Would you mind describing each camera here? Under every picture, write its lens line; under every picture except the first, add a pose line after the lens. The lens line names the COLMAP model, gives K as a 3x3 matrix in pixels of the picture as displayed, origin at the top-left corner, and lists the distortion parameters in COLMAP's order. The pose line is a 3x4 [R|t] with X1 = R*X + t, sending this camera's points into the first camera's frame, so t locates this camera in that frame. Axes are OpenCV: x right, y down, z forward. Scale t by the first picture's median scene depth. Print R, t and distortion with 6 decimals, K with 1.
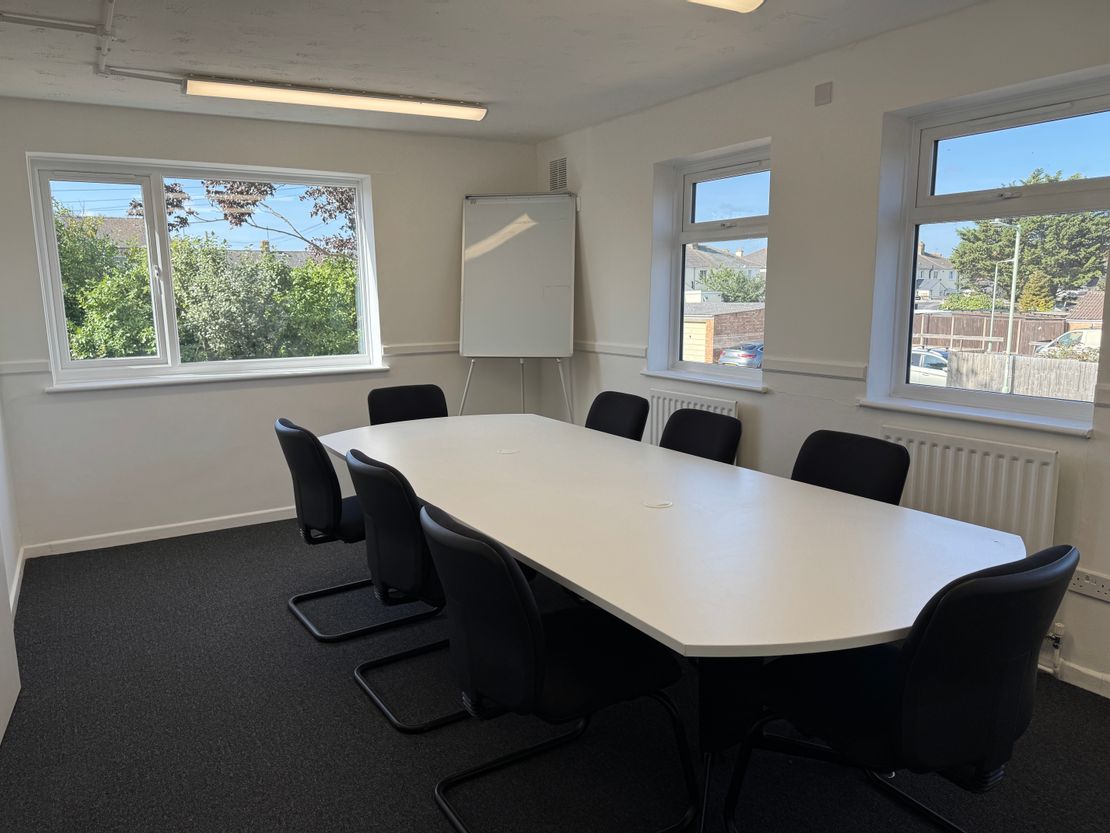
lens RADIAL K [[782.2, 0, 555.0], [0, 782.2, 416.5], [0, 0, 1]] dist [-0.002610, -0.004107]
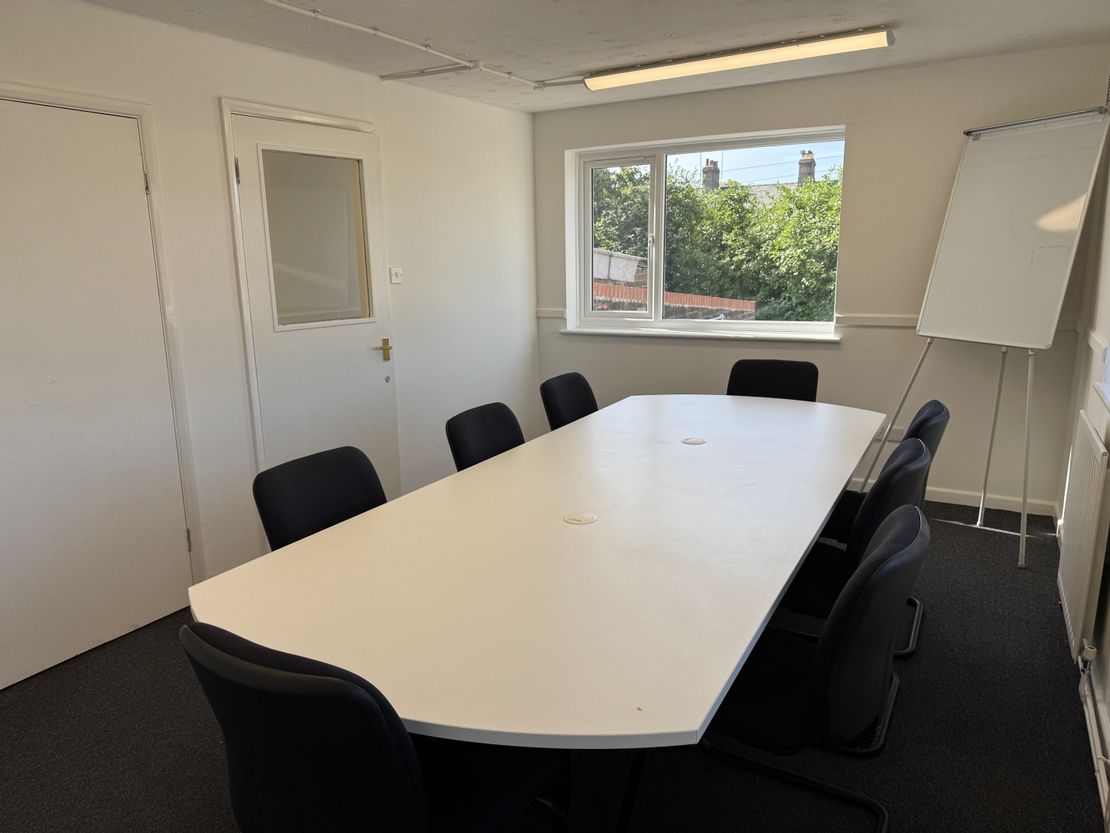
lens RADIAL K [[782.2, 0, 555.0], [0, 782.2, 416.5], [0, 0, 1]] dist [-0.002610, -0.004107]
pose [[0.490928, 0.177062, -0.853018, 0.418953], [-0.122039, 0.983452, 0.133901, -0.056725], [0.862610, 0.038366, 0.504412, 0.265988]]
